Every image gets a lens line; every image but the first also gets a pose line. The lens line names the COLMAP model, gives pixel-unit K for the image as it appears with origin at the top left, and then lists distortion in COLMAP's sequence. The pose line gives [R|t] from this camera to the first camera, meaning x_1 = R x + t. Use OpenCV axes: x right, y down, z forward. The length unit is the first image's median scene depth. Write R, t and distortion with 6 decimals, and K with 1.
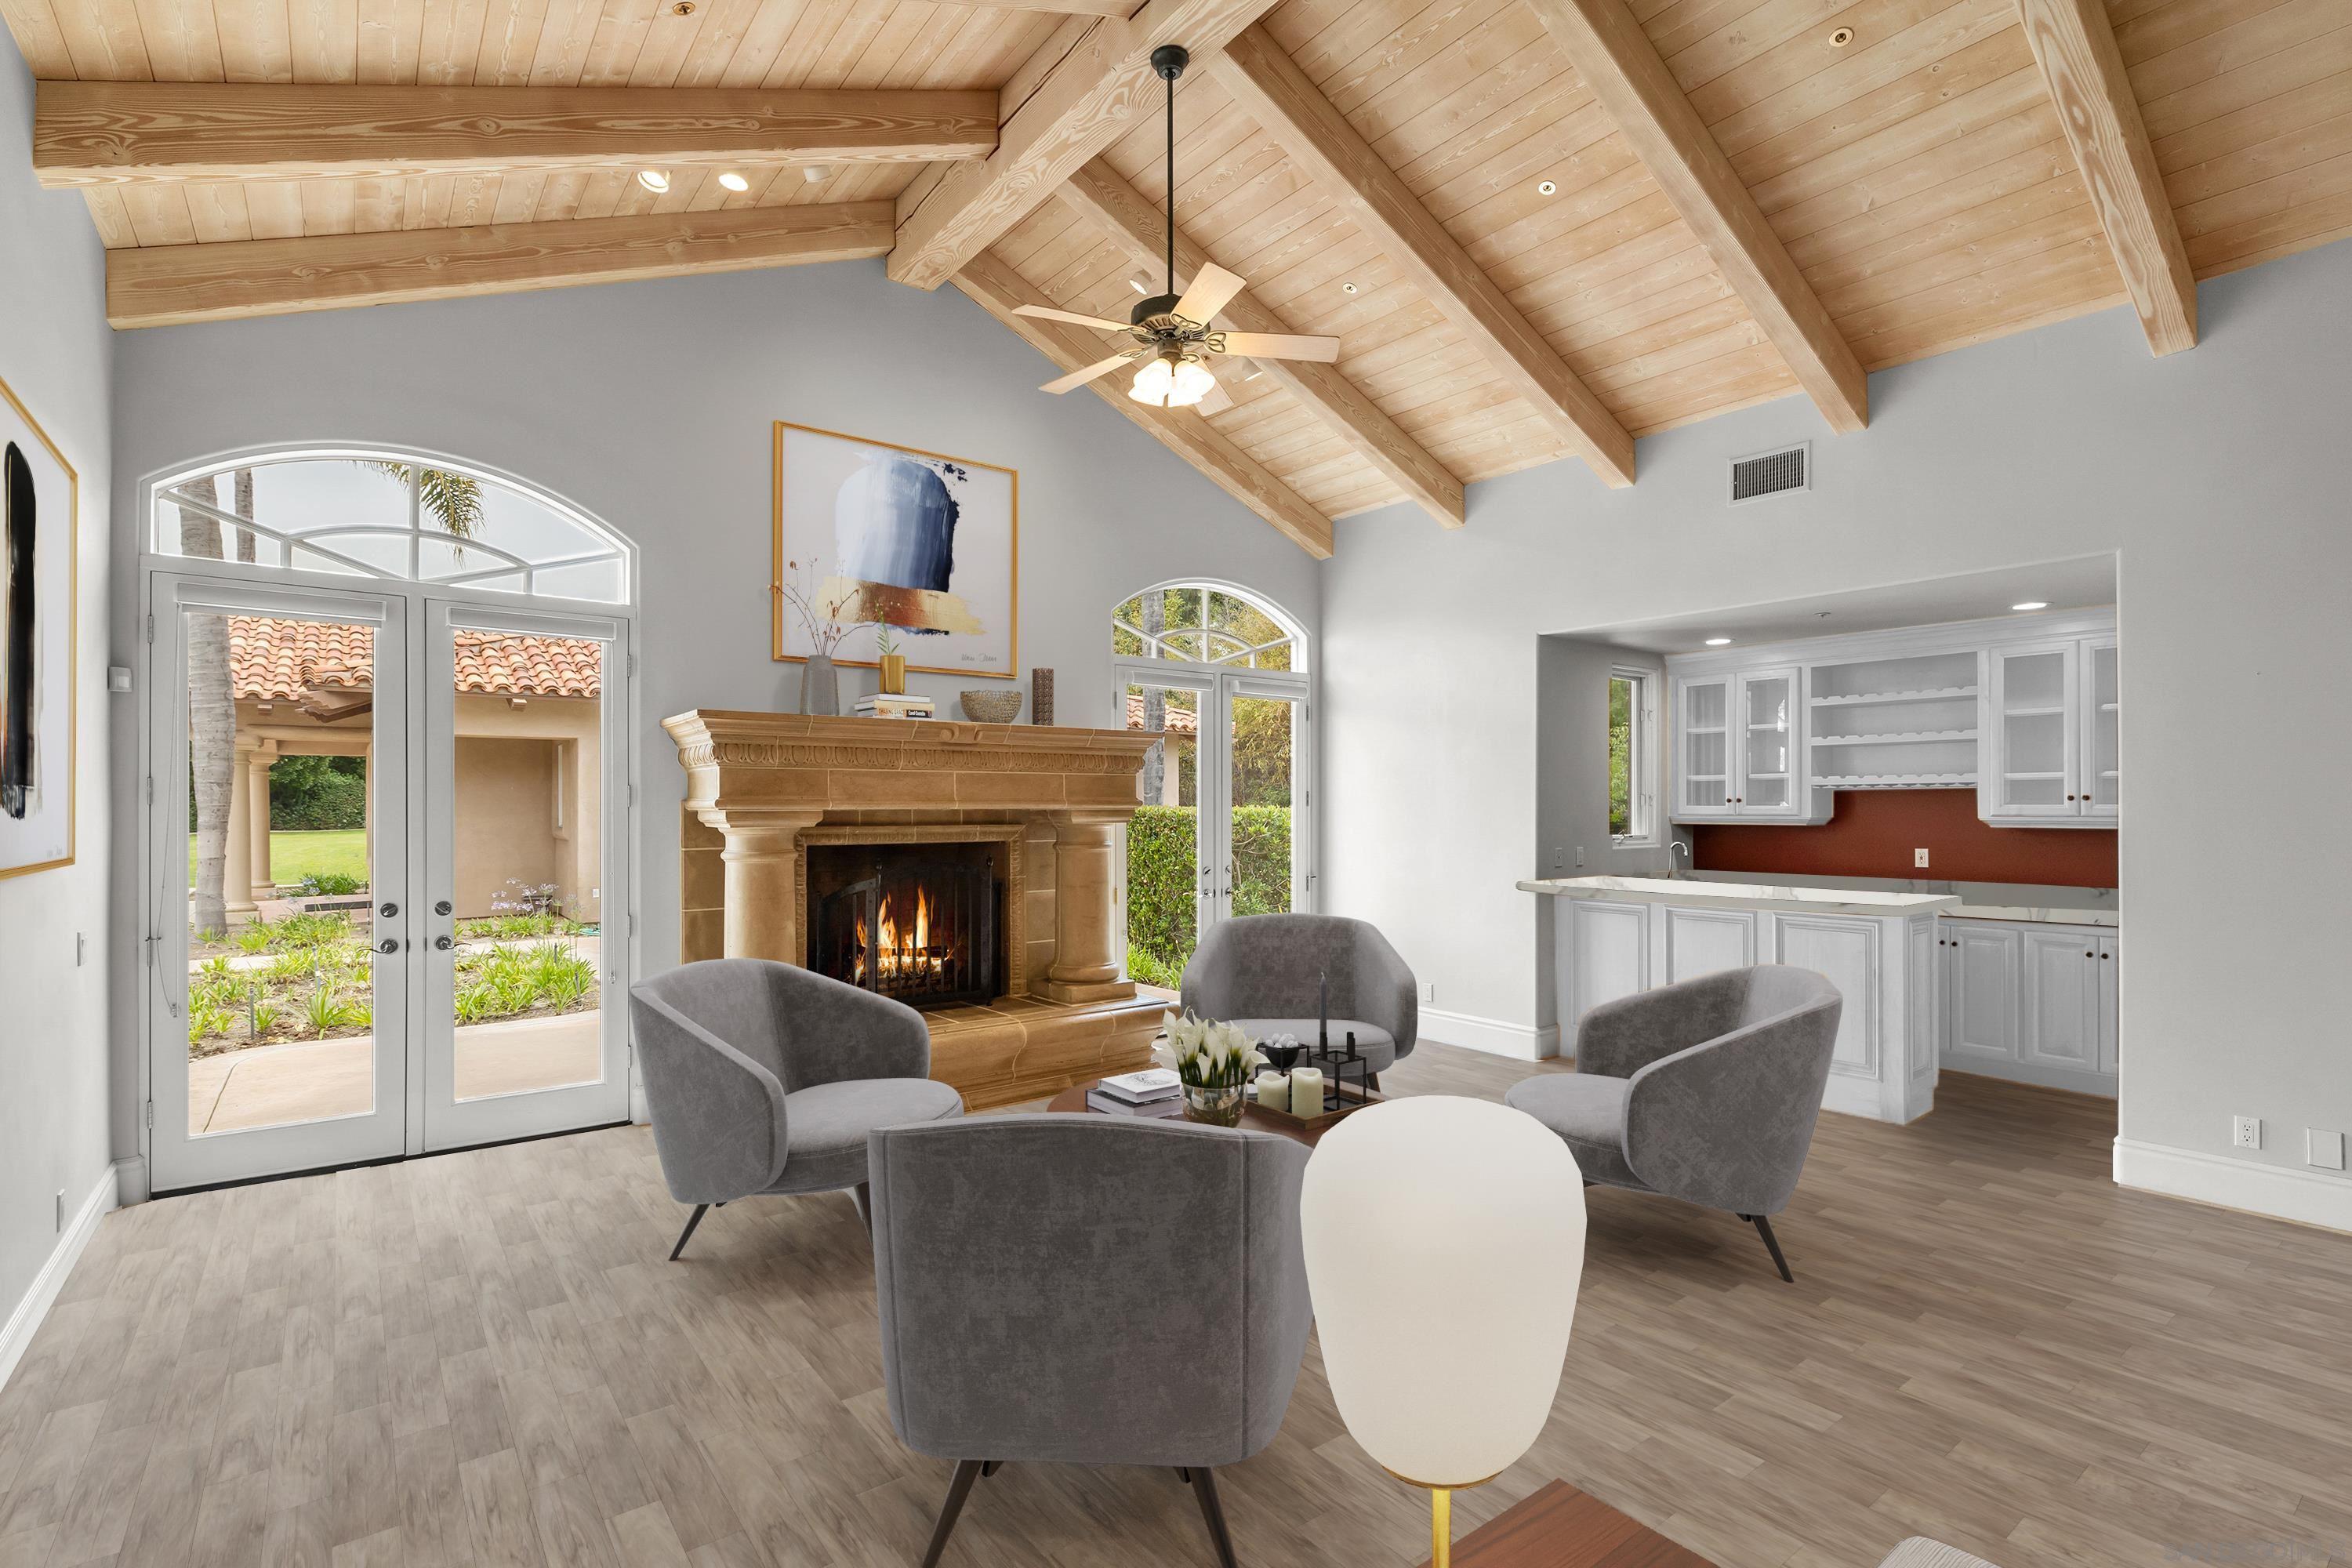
lens RADIAL K [[1072.3, 0, 1174.2], [0, 1072.3, 806.7], [0, 0, 1]] dist [0.019891, -0.000420]
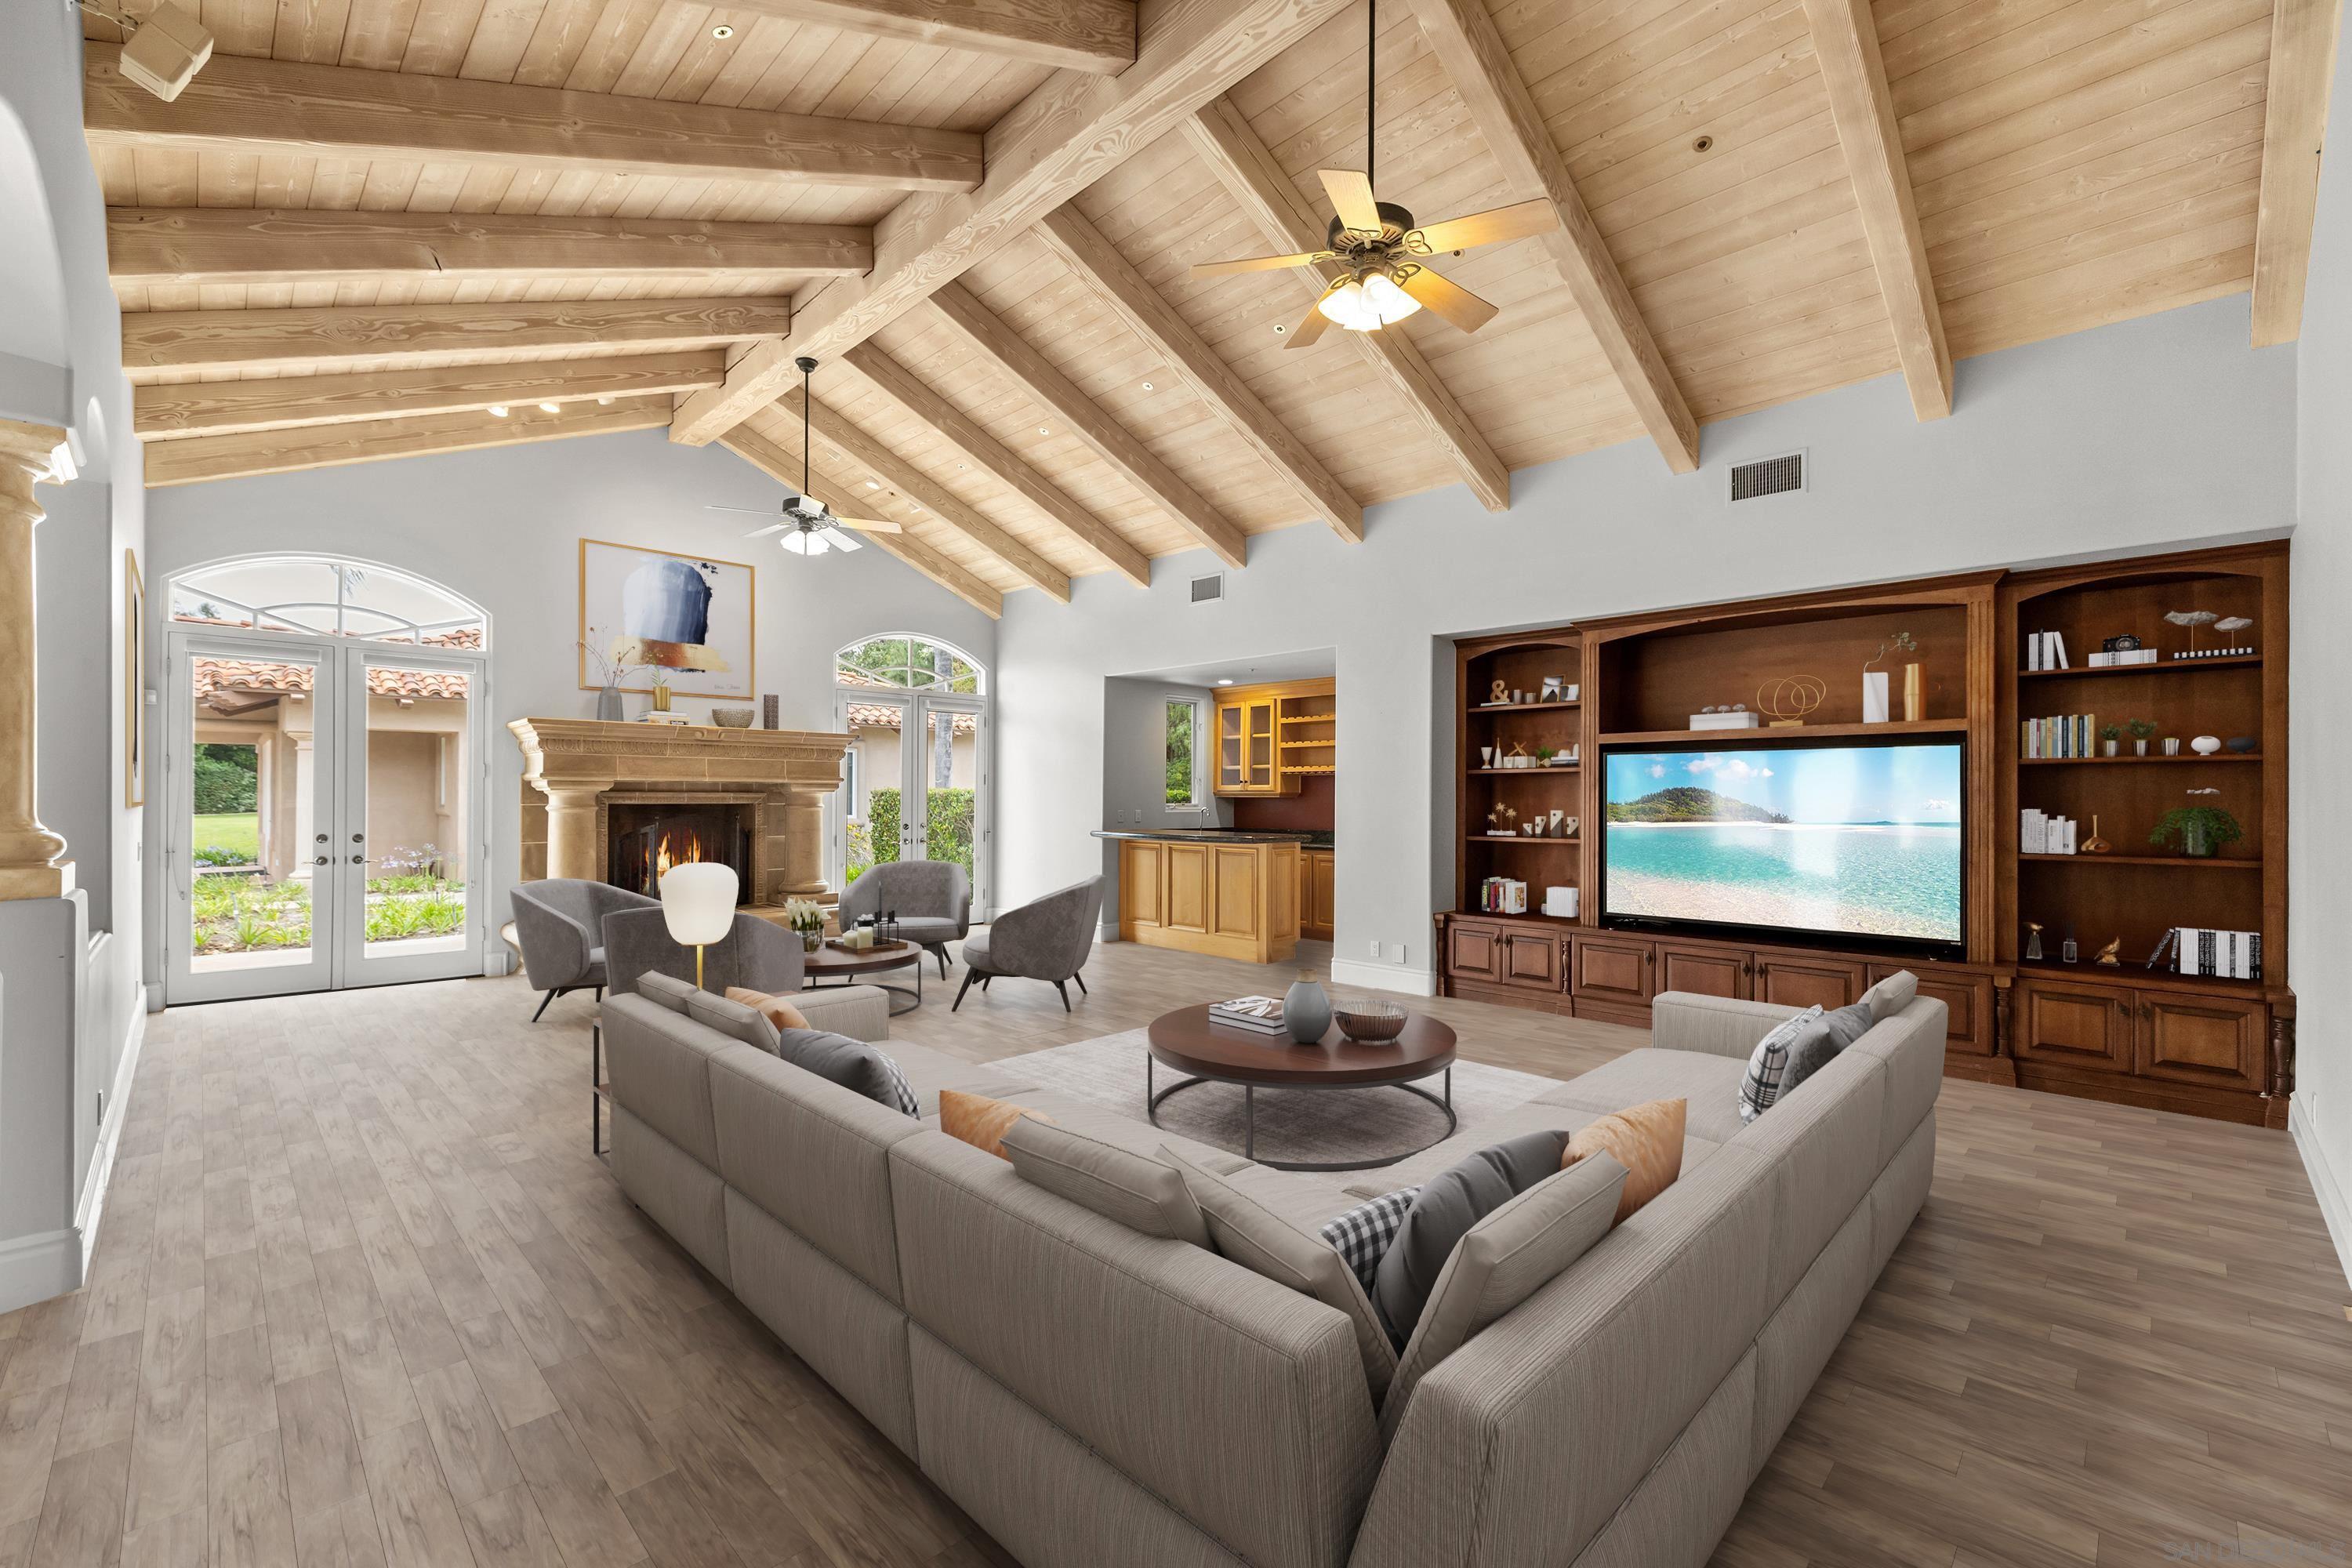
lens RADIAL K [[1006.0, 0, 1189.3], [0, 1006.0, 800.3], [0, 0, 1]] dist [0.022364, 0.000523]
pose [[0.993759, 0.003868, 0.111480, 0.368250], [-0.003758, 0.999992, -0.001191, 0.031922], [-0.111484, 0.000765, 0.993766, -0.619999]]
